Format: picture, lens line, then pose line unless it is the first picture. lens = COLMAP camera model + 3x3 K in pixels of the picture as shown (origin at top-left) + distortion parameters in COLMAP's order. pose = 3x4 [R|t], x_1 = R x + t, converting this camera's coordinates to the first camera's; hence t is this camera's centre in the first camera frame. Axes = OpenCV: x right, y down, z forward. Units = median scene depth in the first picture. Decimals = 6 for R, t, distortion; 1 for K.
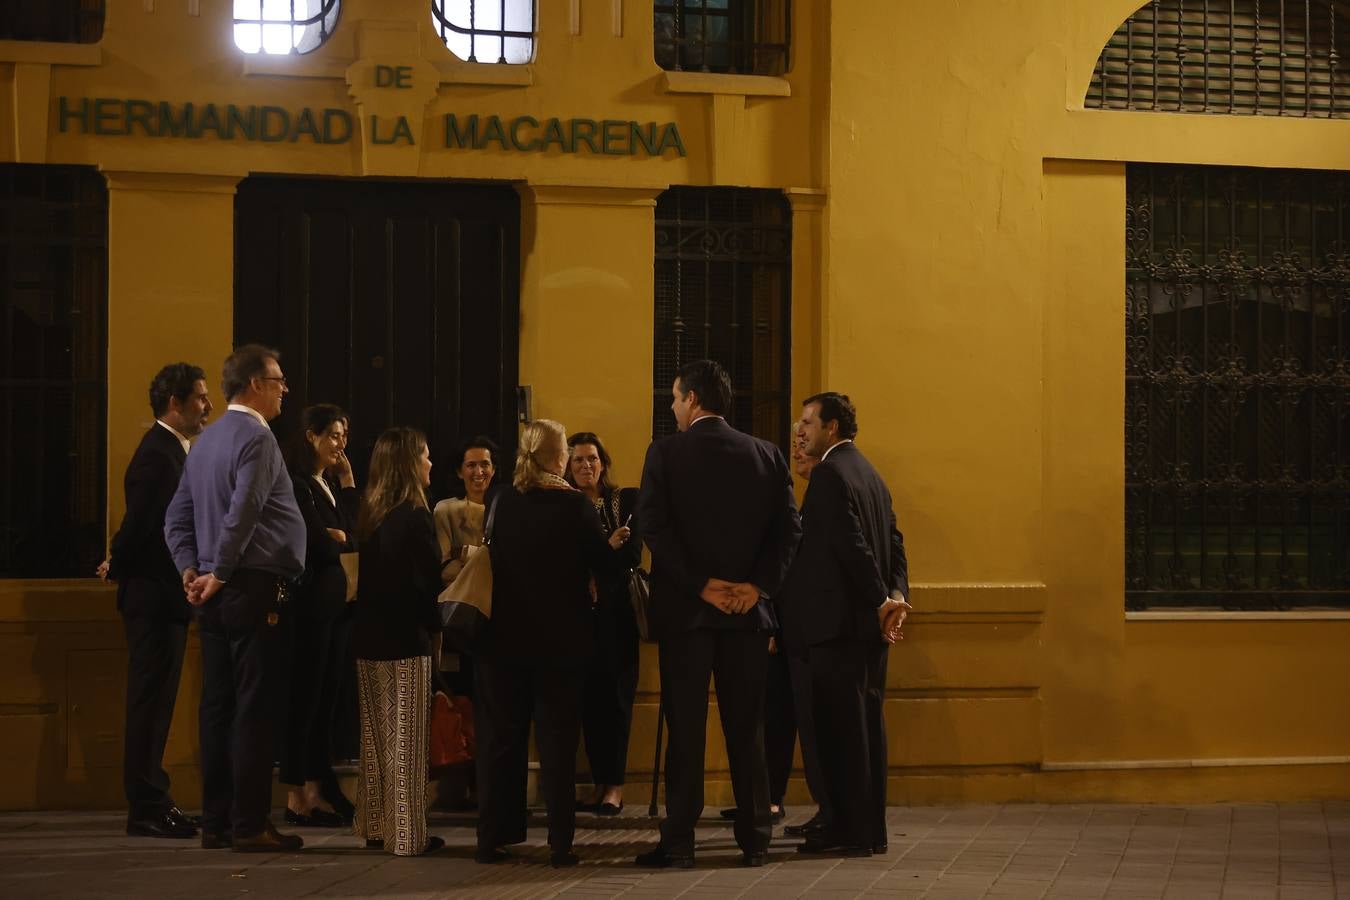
lens RADIAL K [[4259.7, 0, 673.9], [0, 4259.7, 449.3], [0, 0, 1]] dist [-0.013605, 0.369213]
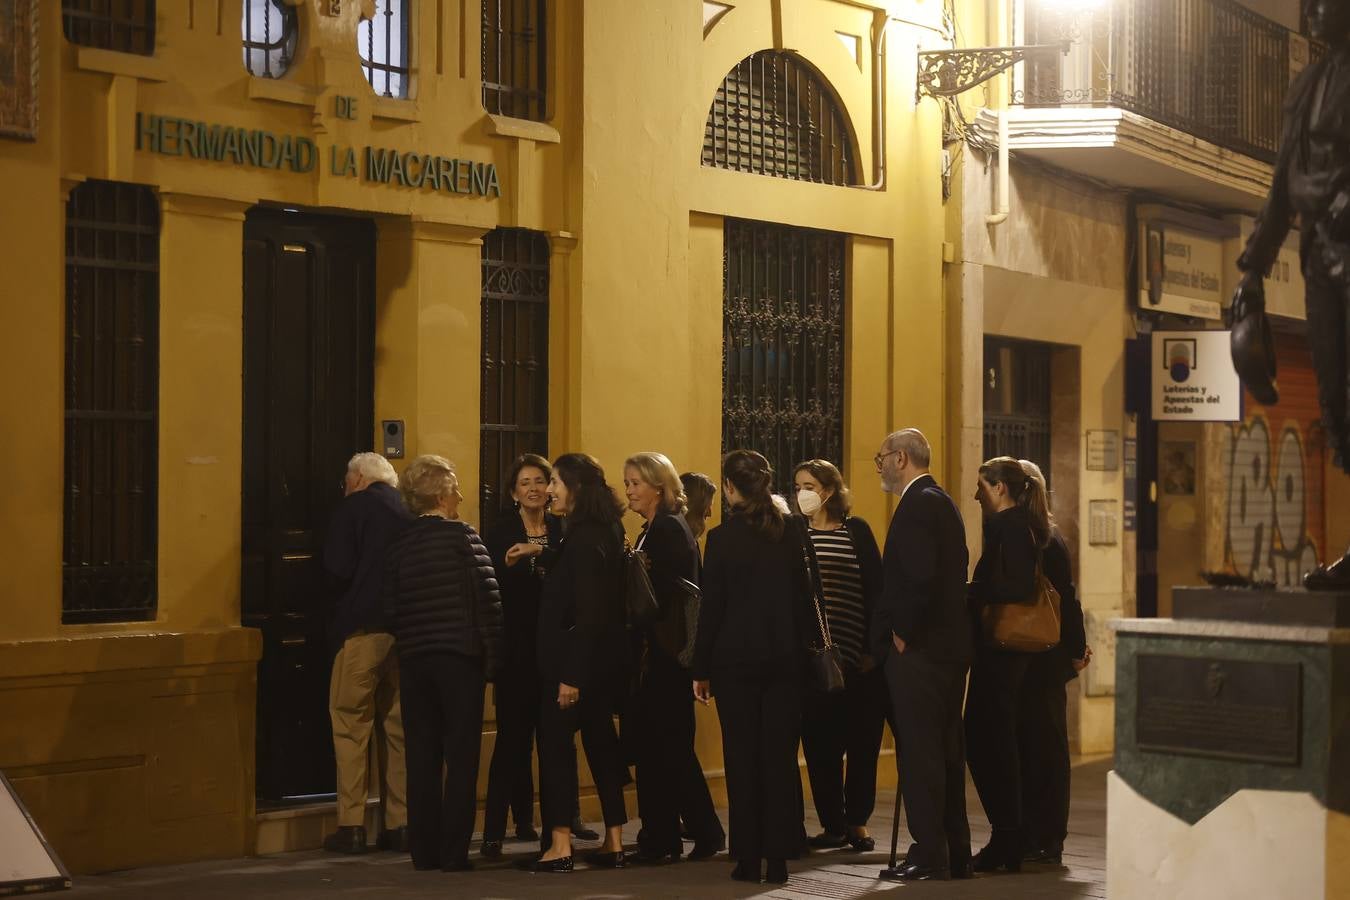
lens RADIAL K [[4220.3, 0, 675.4], [0, 4220.3, 449.0], [0, 0, 1]] dist [0.003786, 0.217297]
pose [[0.760525, 0.006091, 0.649280, -0.633356], [-0.008597, 0.999963, 0.000689, -0.009335], [-0.649251, -0.006106, 0.760549, 0.201300]]
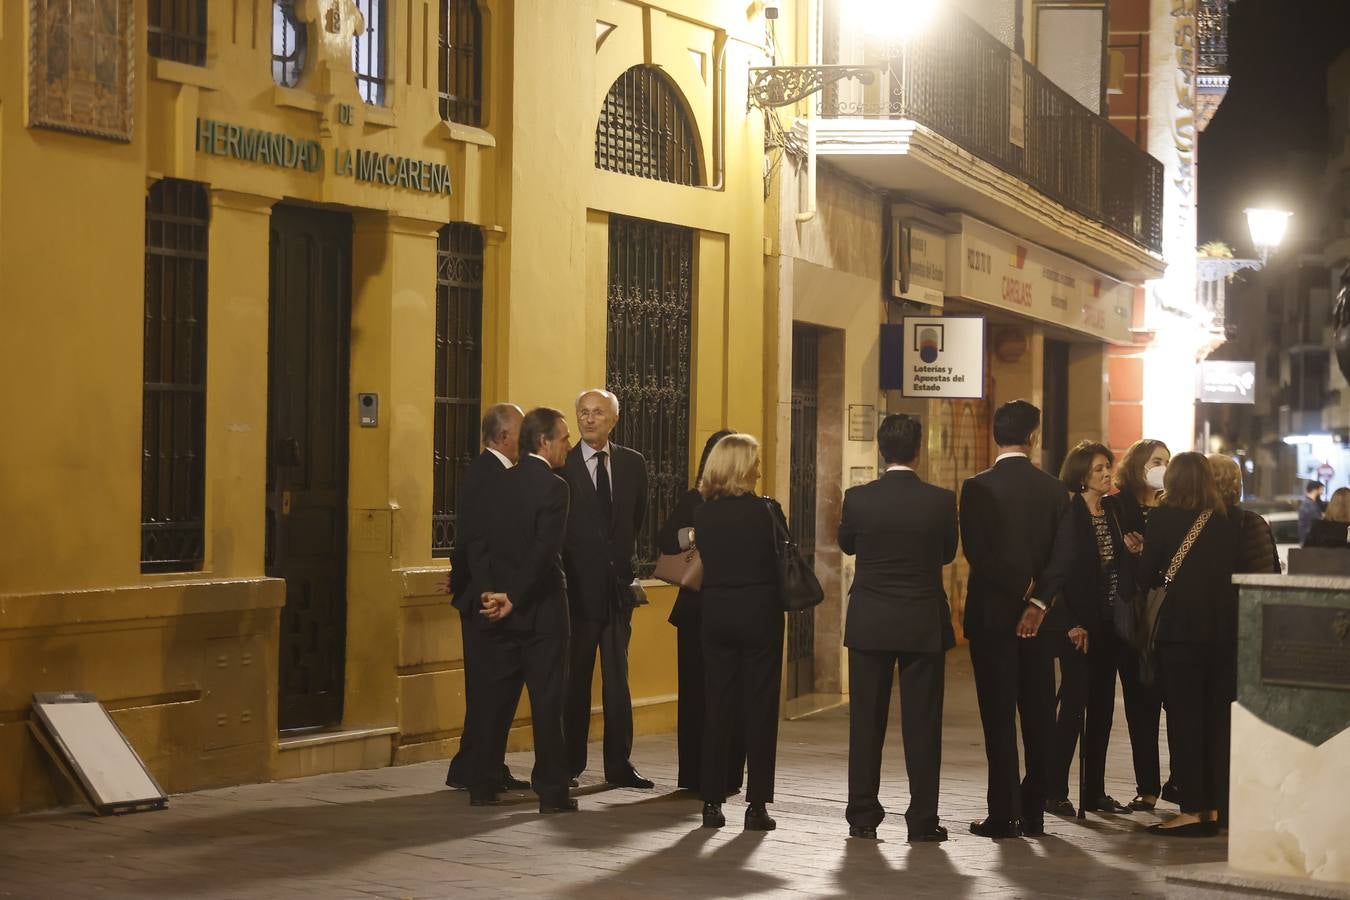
lens RADIAL K [[3976.2, 0, 679.1], [0, 3976.2, 444.2], [0, 0, 1]] dist [-0.032805, 0.289793]
pose [[0.664308, 0.007279, 0.747423, -0.768799], [-0.018912, 0.999796, 0.007072, -0.010373], [-0.747219, -0.018833, 0.664310, 0.242285]]
